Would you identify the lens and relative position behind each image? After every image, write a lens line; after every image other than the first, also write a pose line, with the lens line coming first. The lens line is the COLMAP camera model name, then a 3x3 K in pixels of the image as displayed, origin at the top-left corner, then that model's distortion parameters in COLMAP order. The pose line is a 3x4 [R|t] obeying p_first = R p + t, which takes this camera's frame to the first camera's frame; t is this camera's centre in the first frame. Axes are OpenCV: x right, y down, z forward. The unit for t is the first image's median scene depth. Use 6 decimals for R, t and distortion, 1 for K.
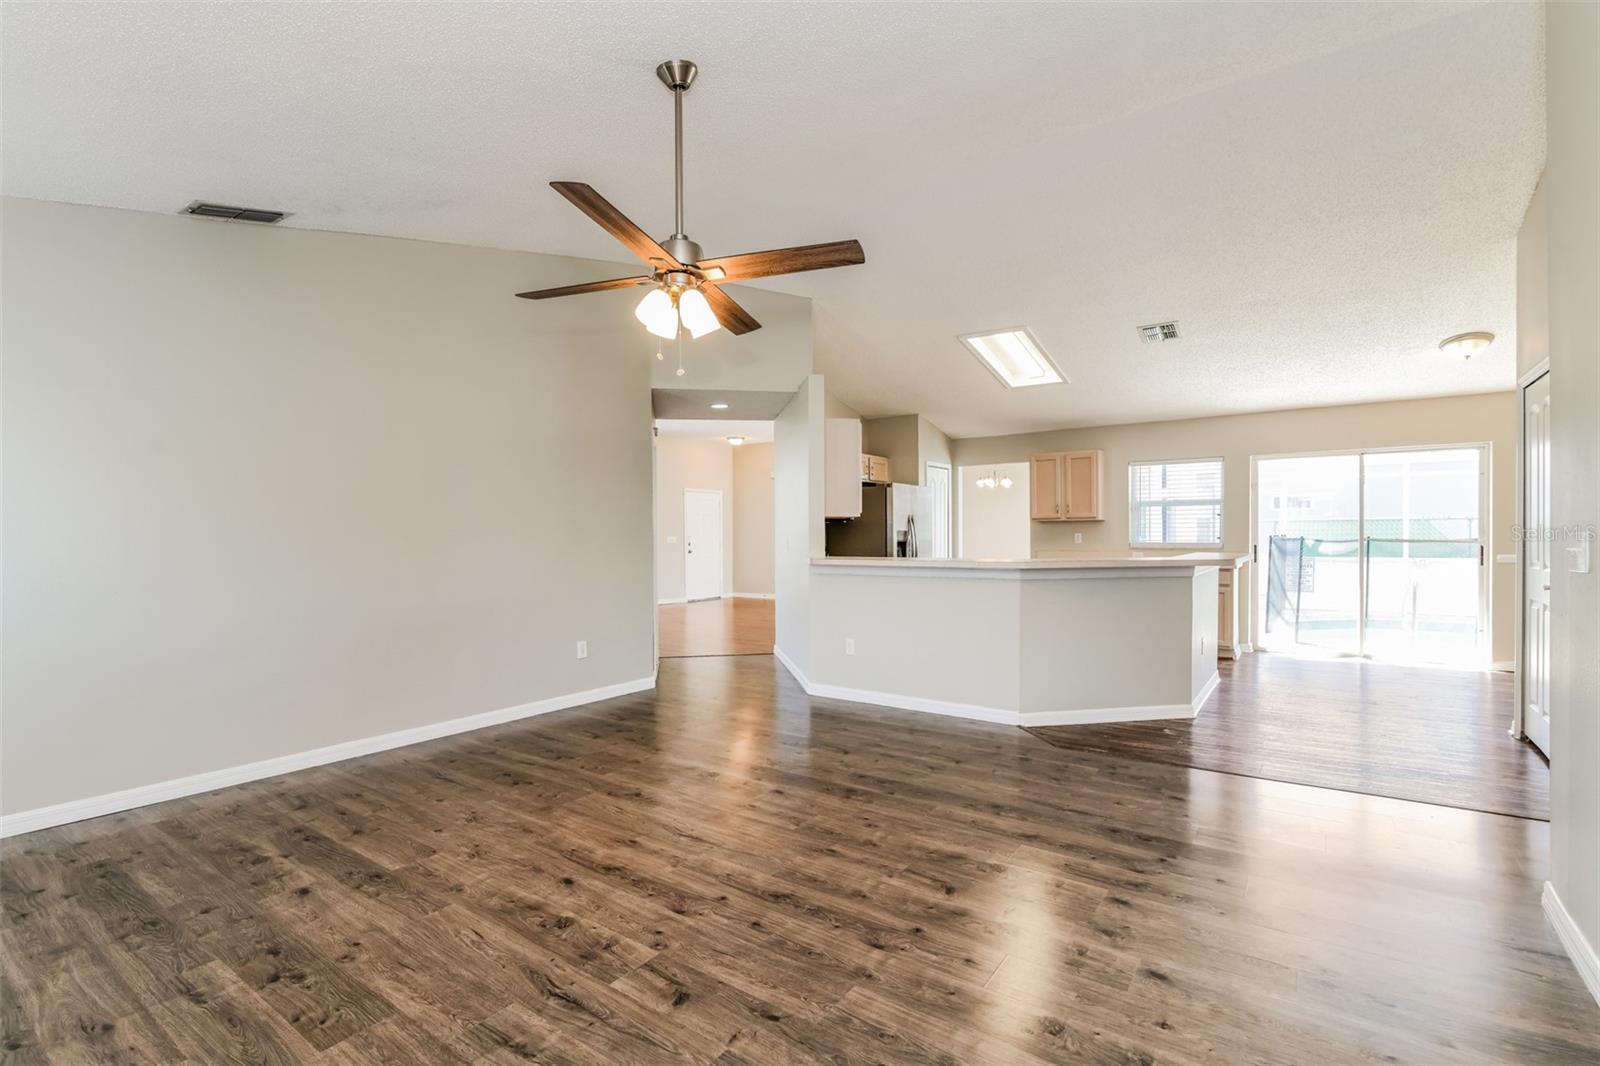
lens RADIAL K [[733.2, 0, 800.1], [0, 733.2, 535.6], [0, 0, 1]] dist [-0.003739, -0.000307]
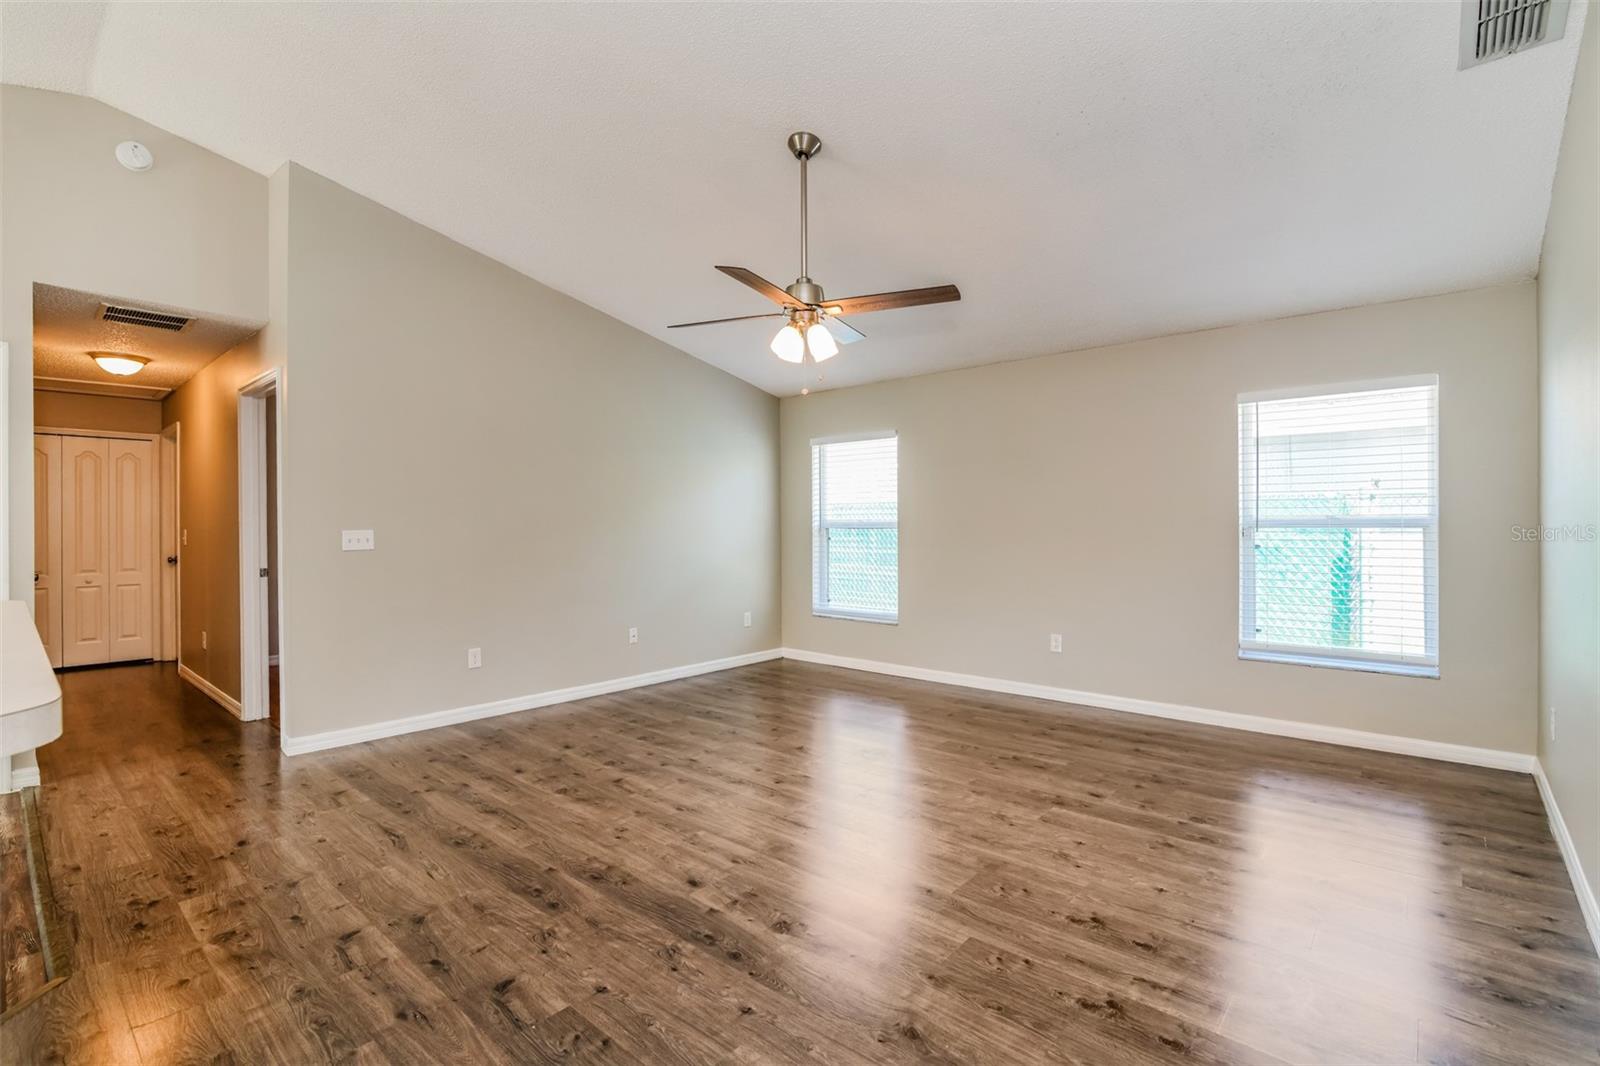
lens RADIAL K [[733.2, 0, 796.7], [0, 733.2, 529.9], [0, 0, 1]] dist [-0.003739, -0.000307]
pose [[-0.994391, 0.013111, 0.104955, -0.245804], [0.013603, 0.999900, 0.003977, 0.000185], [-0.104892, 0.005383, -0.994469, 1.985285]]
